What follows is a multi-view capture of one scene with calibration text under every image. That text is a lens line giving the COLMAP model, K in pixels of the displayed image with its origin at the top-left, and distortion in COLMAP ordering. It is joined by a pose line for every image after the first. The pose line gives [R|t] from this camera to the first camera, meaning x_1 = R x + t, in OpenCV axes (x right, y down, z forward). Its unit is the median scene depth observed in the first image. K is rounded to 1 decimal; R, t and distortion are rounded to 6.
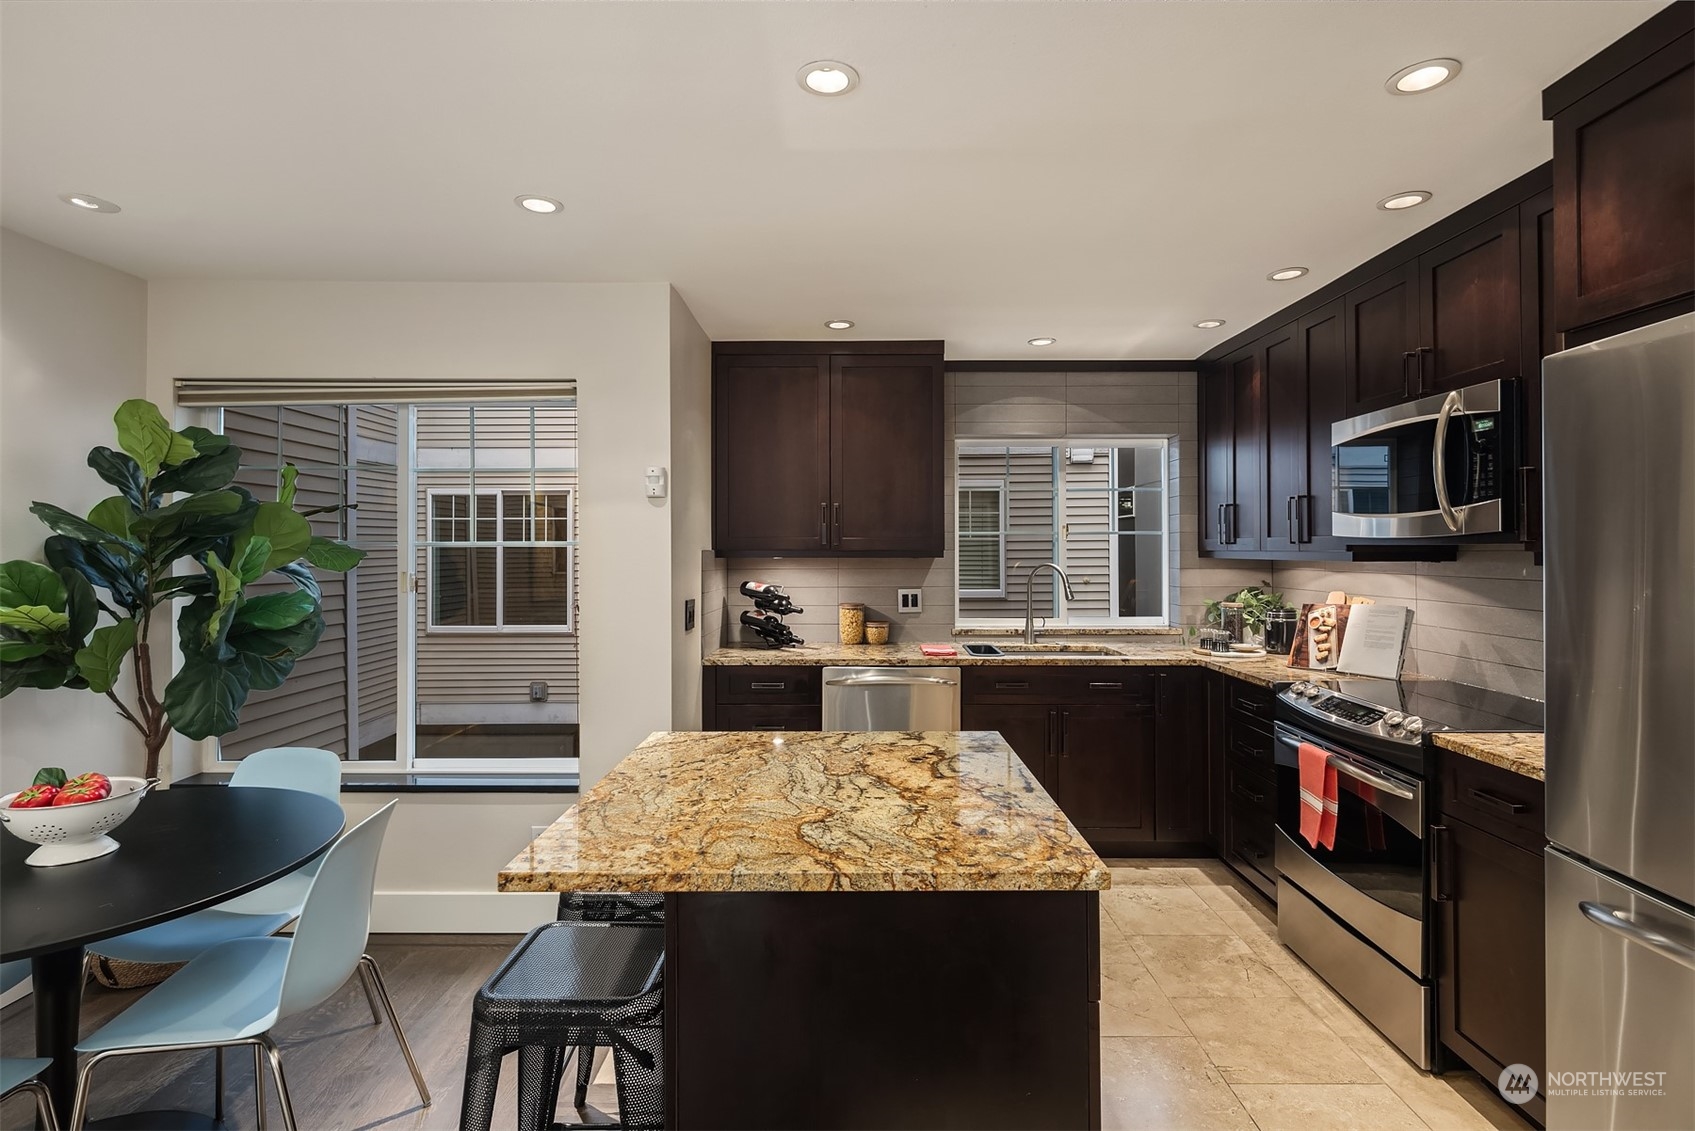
lens RADIAL K [[833.1, 0, 857.7], [0, 833.1, 544.4], [0, 0, 1]] dist [-0.003533, -0.000055]
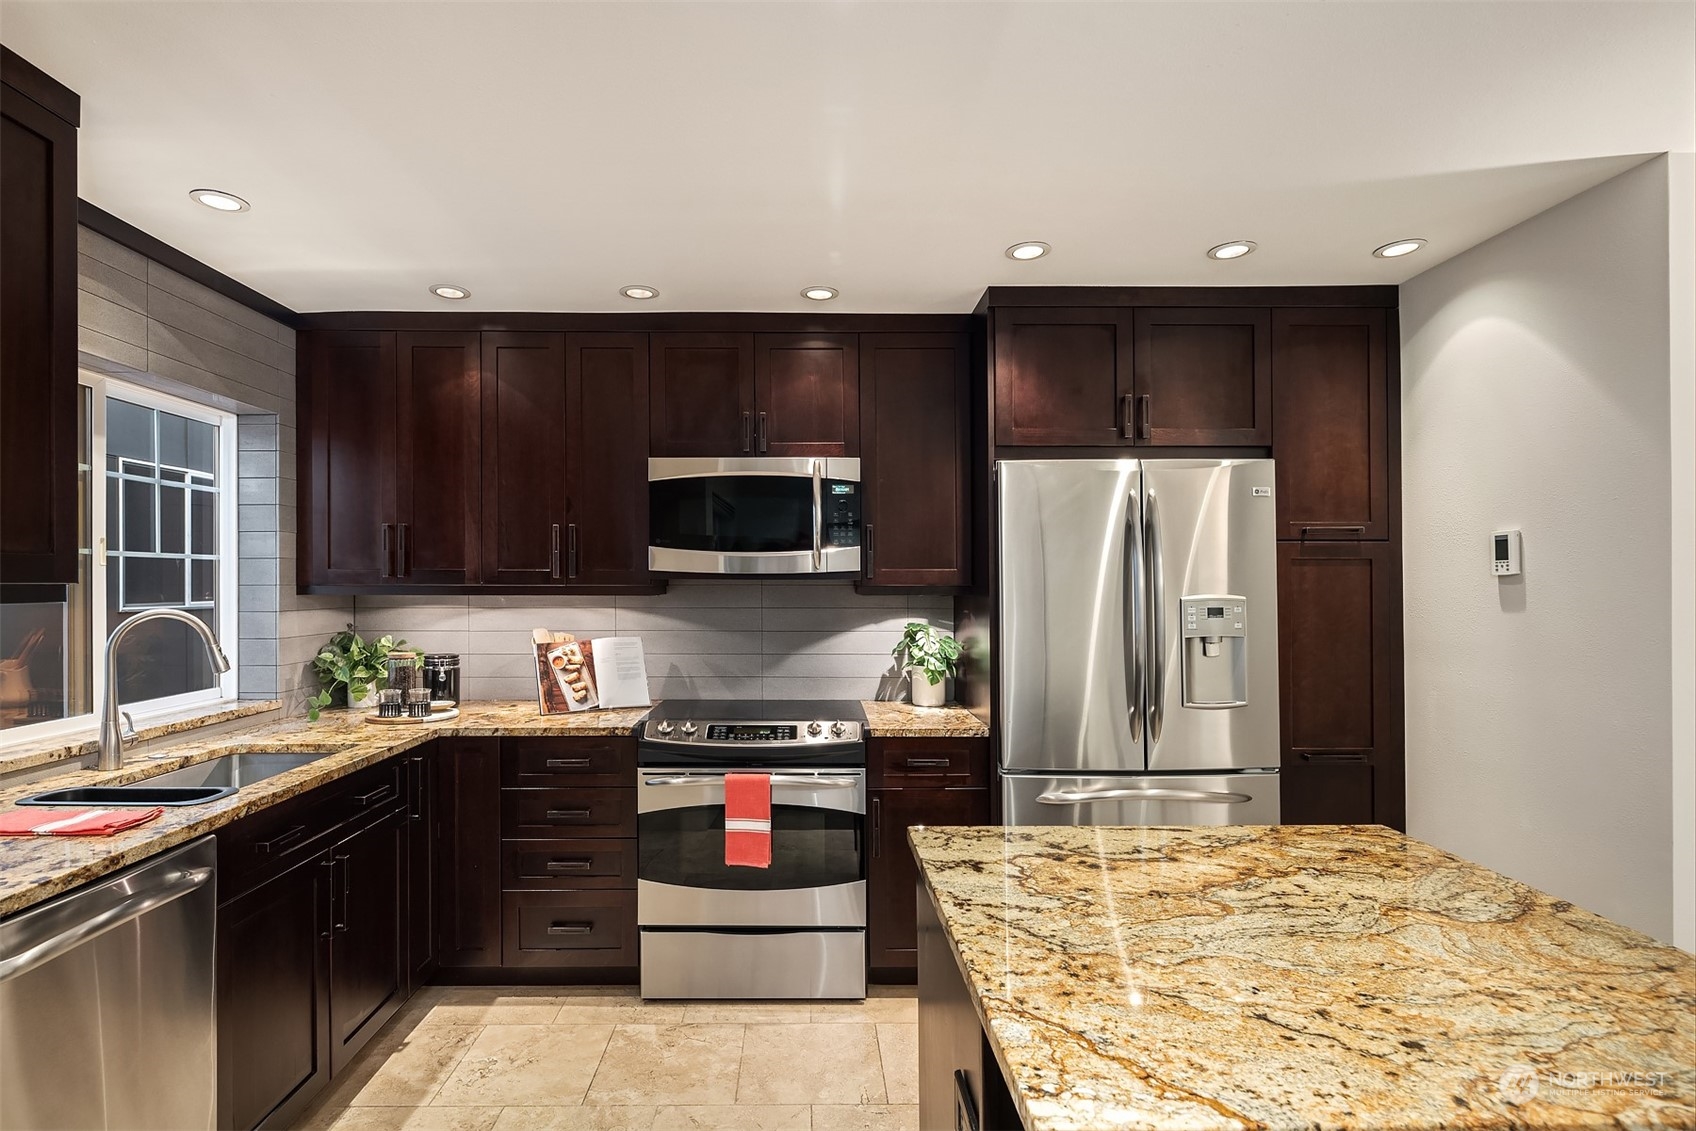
lens RADIAL K [[833.6, 0, 819.3], [0, 833.6, 579.4], [0, 0, 1]] dist [-0.003533, -0.000055]
pose [[-0.015250, 0.005105, 0.999871, -0.389422], [-0.007974, 0.999955, -0.005227, 0.004113], [-0.999852, -0.008053, -0.015208, 0.733524]]
